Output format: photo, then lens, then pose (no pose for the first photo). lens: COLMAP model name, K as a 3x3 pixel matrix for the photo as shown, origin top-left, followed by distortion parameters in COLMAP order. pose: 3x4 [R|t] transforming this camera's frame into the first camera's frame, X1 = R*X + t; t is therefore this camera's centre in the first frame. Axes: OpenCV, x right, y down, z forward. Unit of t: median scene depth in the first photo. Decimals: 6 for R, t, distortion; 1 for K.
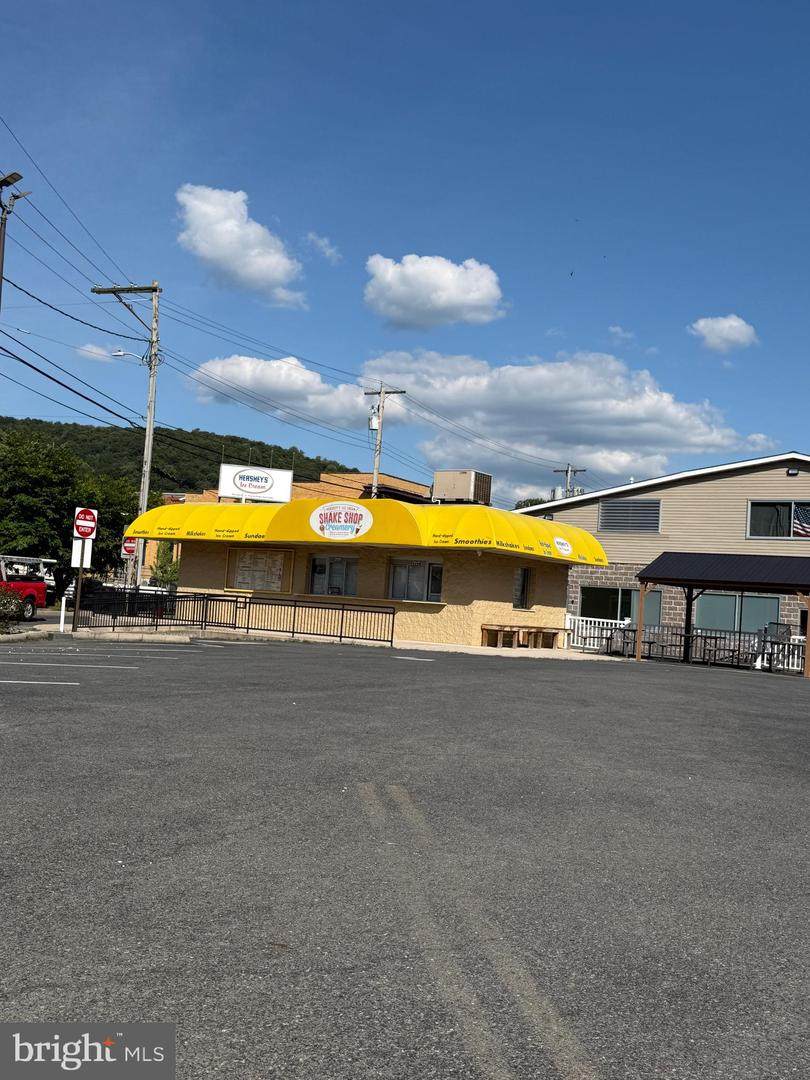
lens RADIAL K [[1164.3, 0, 403.2], [0, 1164.3, 538.2], [0, 0, 1]] dist [0.097465, 0.000000]
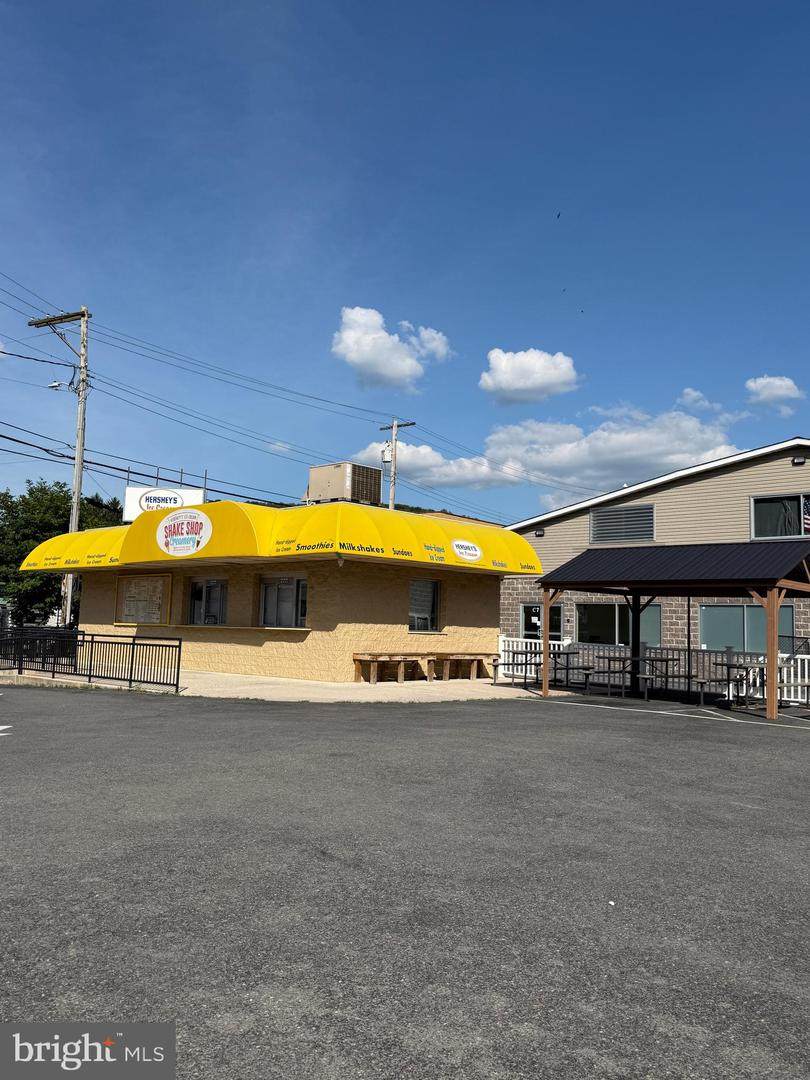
lens RADIAL K [[891.3, 0, 409.4], [0, 891.3, 535.8], [0, 0, 1]] dist [0.077390, -0.011554]
pose [[0.987138, -0.057446, -0.149196, 0.177881], [0.049781, 0.997266, -0.054613, 0.026528], [0.151925, 0.046483, 0.987298, 0.370958]]
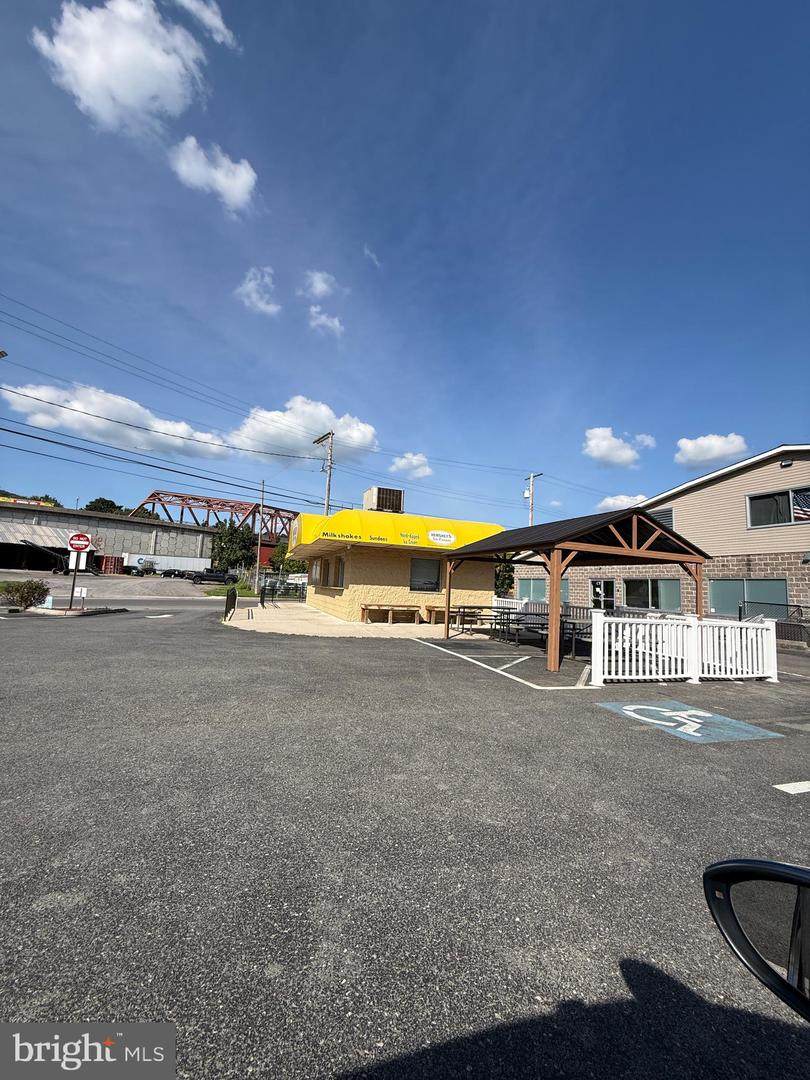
lens RADIAL K [[430.4, 0, 424.0], [0, 430.4, 533.8], [0, 0, 1]] dist [-0.003253, -0.000084]
pose [[0.801520, -0.105636, -0.588564, 0.359178], [0.043163, 0.991925, -0.119253, 0.051635], [0.596409, 0.070180, 0.799607, 0.603214]]
